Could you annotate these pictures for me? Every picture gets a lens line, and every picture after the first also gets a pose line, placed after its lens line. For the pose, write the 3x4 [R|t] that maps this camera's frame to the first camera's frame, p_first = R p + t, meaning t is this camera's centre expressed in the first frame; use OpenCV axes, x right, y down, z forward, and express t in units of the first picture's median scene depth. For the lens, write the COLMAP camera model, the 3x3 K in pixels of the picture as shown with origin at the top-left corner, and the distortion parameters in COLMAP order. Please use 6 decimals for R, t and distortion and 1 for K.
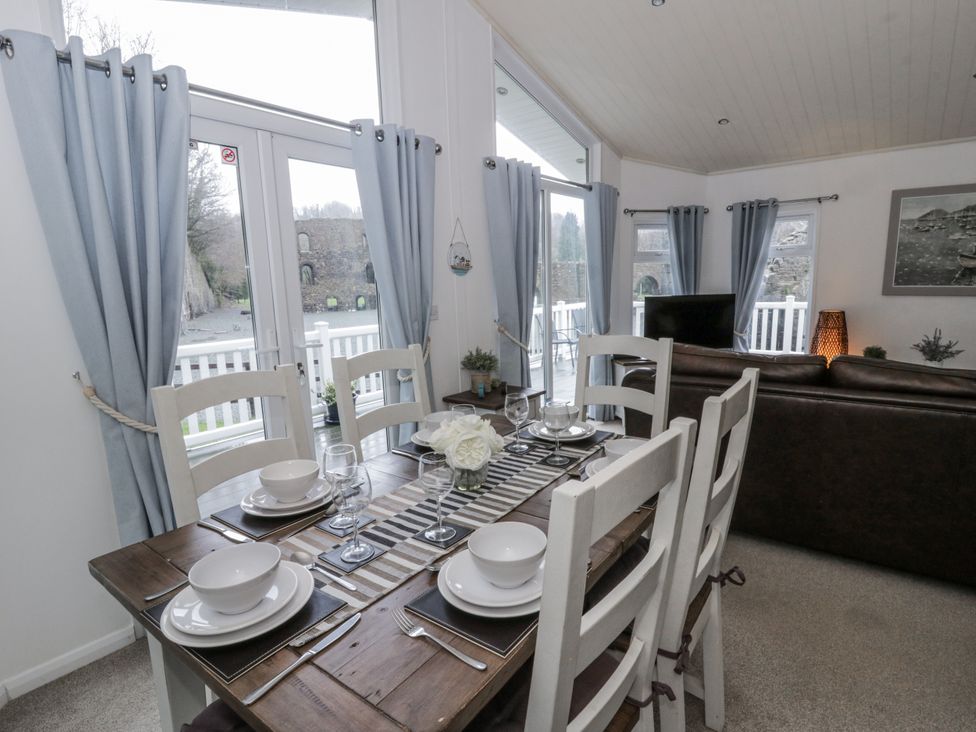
lens RADIAL K [[511.5, 0, 496.7], [0, 511.5, 363.6], [0, 0, 1]] dist [-0.000975, -0.010798]
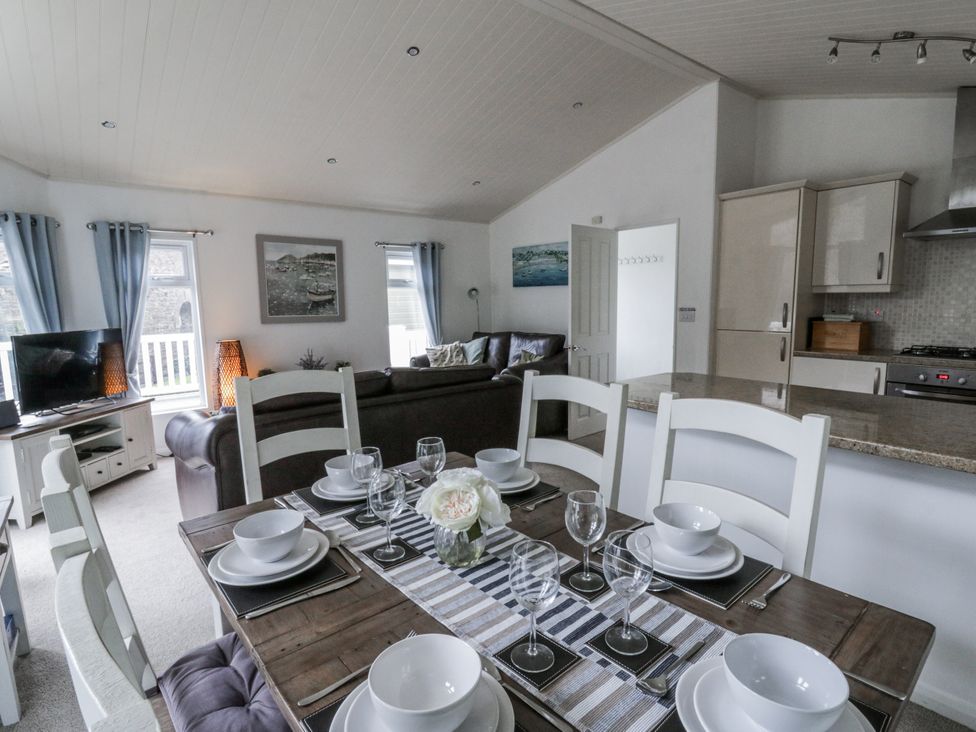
lens RADIAL K [[511.5, 0, 498.3], [0, 511.5, 368.7], [0, 0, 1]] dist [-0.000975, -0.010798]
pose [[0.214877, -0.107453, 0.970712, -0.271919], [0.161297, 0.984185, 0.073240, -0.035502], [-0.963229, 0.140836, 0.228811, 0.248420]]
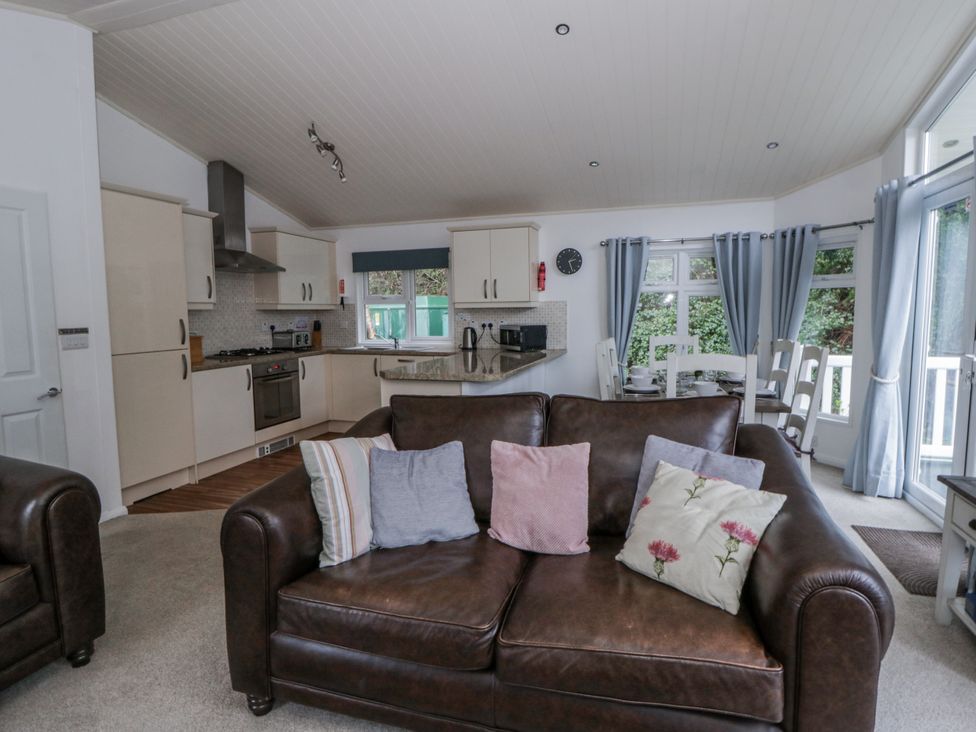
lens RADIAL K [[511.5, 0, 503.3], [0, 511.5, 352.4], [0, 0, 1]] dist [-0.000975, -0.010798]
pose [[-0.934576, 0.066540, -0.349486, 0.595169], [-0.020456, 0.970677, 0.239514, -0.178860], [0.355175, 0.230994, -0.905810, 1.012821]]
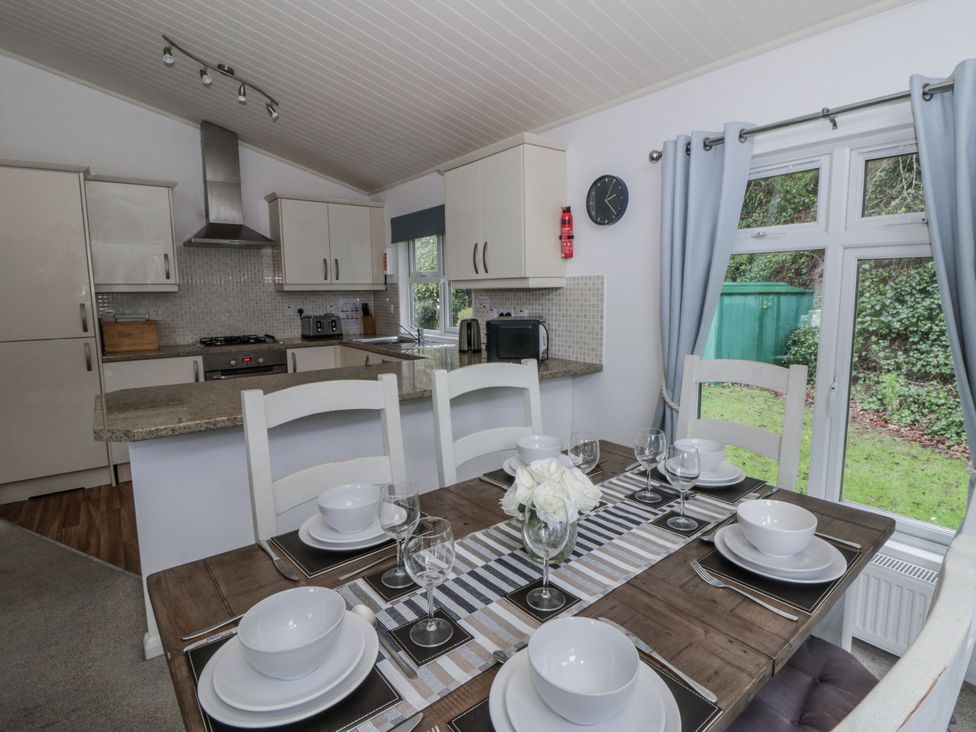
lens RADIAL K [[511.5, 0, 502.4], [0, 511.5, 353.8], [0, 0, 1]] dist [-0.000975, -0.010798]
pose [[-0.971086, 0.009102, 0.238556, -0.057623], [0.074886, 0.960451, 0.268191, -0.092494], [-0.226680, 0.278301, -0.933362, 0.573548]]
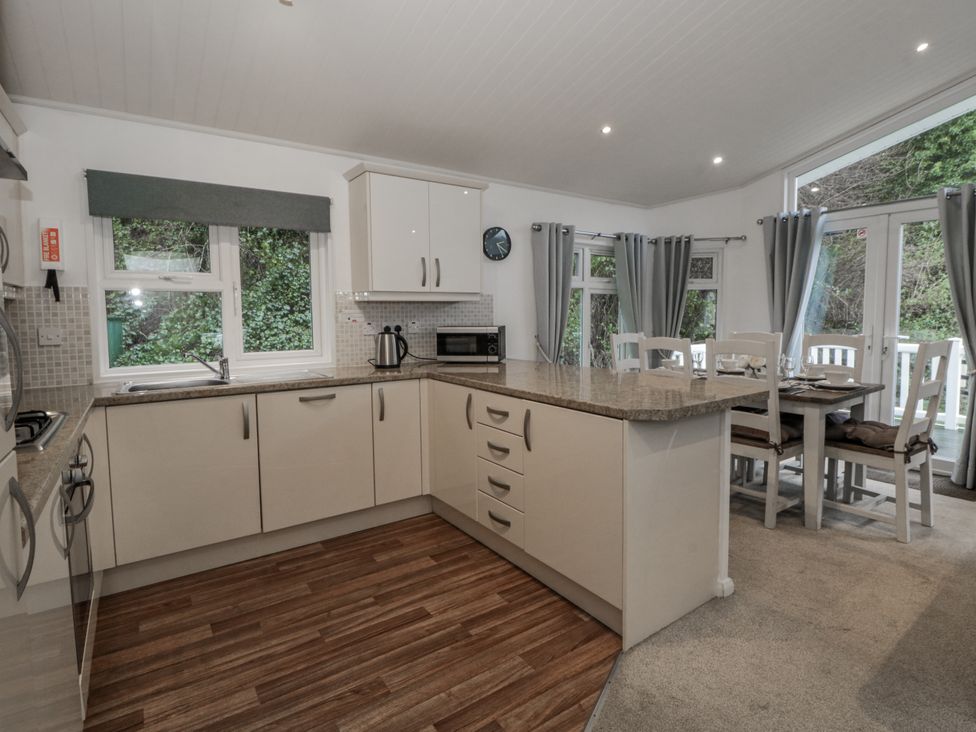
lens RADIAL K [[511.5, 0, 504.7], [0, 511.5, 347.3], [0, 0, 1]] dist [-0.000975, -0.010798]
pose [[-0.274883, 0.095039, -0.956769, 0.954294], [-0.137437, 0.981000, 0.136933, -0.035524], [0.951604, 0.169136, -0.256598, 0.151124]]
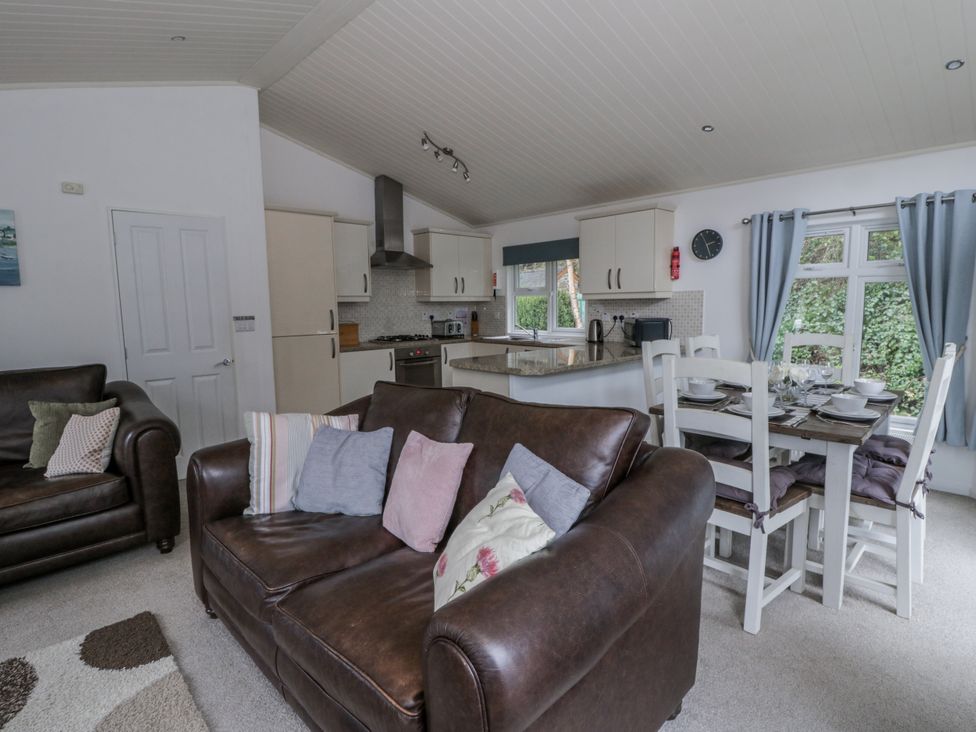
lens RADIAL K [[511.5, 0, 499.3], [0, 511.5, 360.7], [0, 0, 1]] dist [-0.000975, -0.010798]
pose [[-0.990327, 0.025758, 0.136338, 0.273962], [0.061288, 0.962769, 0.263287, -0.173730], [-0.124481, 0.269097, -0.955035, 1.039745]]
